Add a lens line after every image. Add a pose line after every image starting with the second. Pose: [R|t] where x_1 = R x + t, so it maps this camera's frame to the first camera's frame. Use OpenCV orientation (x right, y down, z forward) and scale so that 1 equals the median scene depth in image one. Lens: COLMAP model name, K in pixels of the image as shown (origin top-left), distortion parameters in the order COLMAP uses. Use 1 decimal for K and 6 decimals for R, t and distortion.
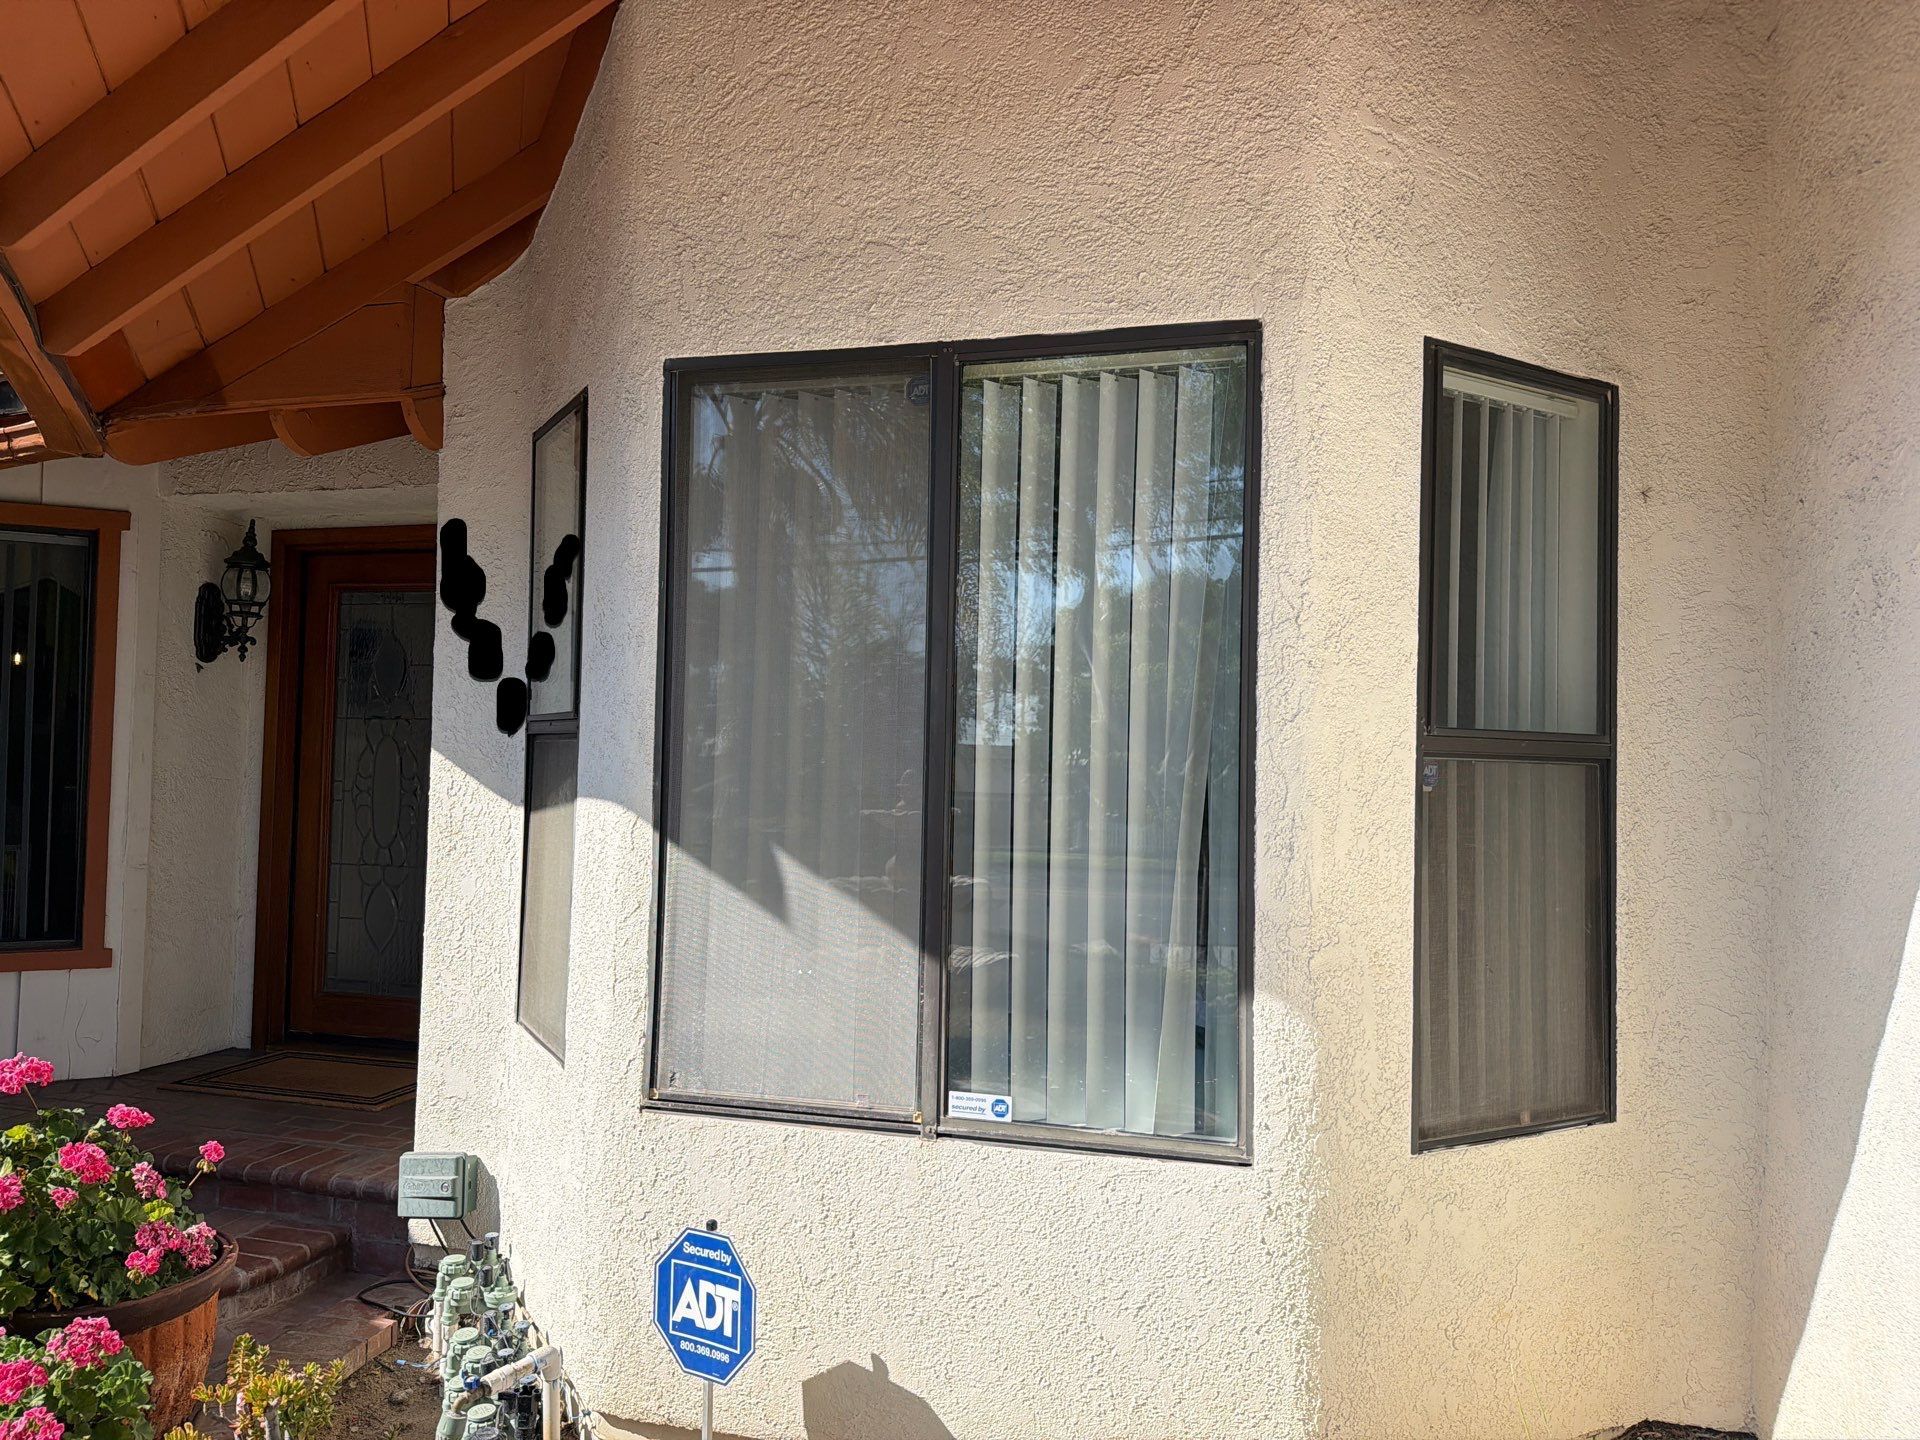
lens RADIAL K [[1363.4, 0, 997.4], [0, 1363.4, 725.2], [0, 0, 1]] dist [0.112431, -0.161499]
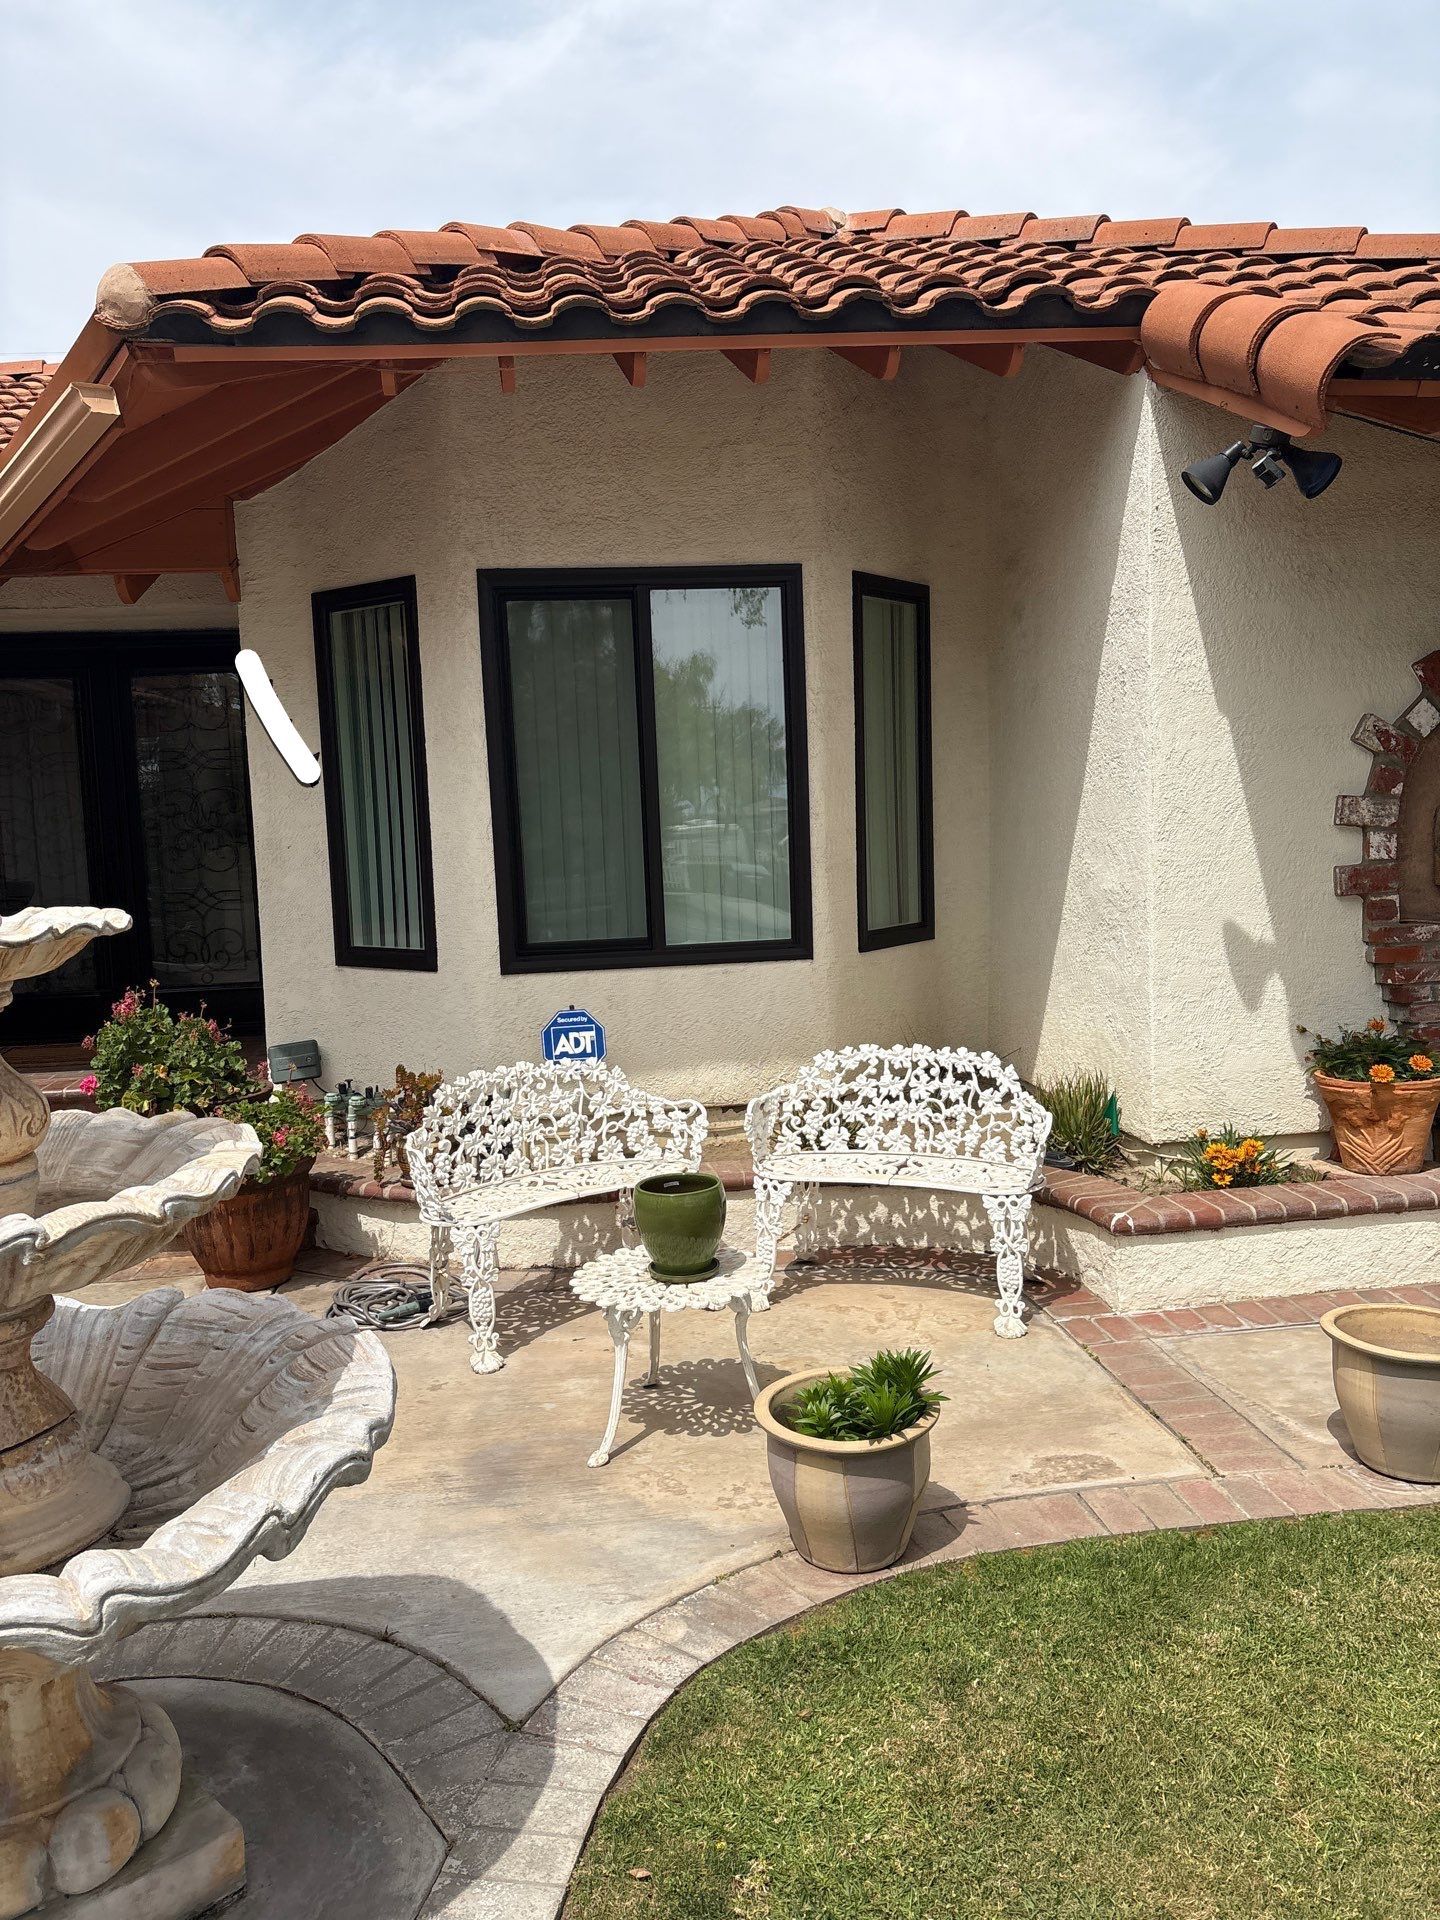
lens RADIAL K [[1486.2, 0, 693.3], [0, 1486.2, 952.4], [0, 0, 1]] dist [0.069317, -0.000108]
pose [[0.924787, -0.095262, 0.368367, -0.820380], [0.050249, 0.990249, 0.129933, -0.007961], [-0.377153, -0.101650, 0.920556, -1.097921]]
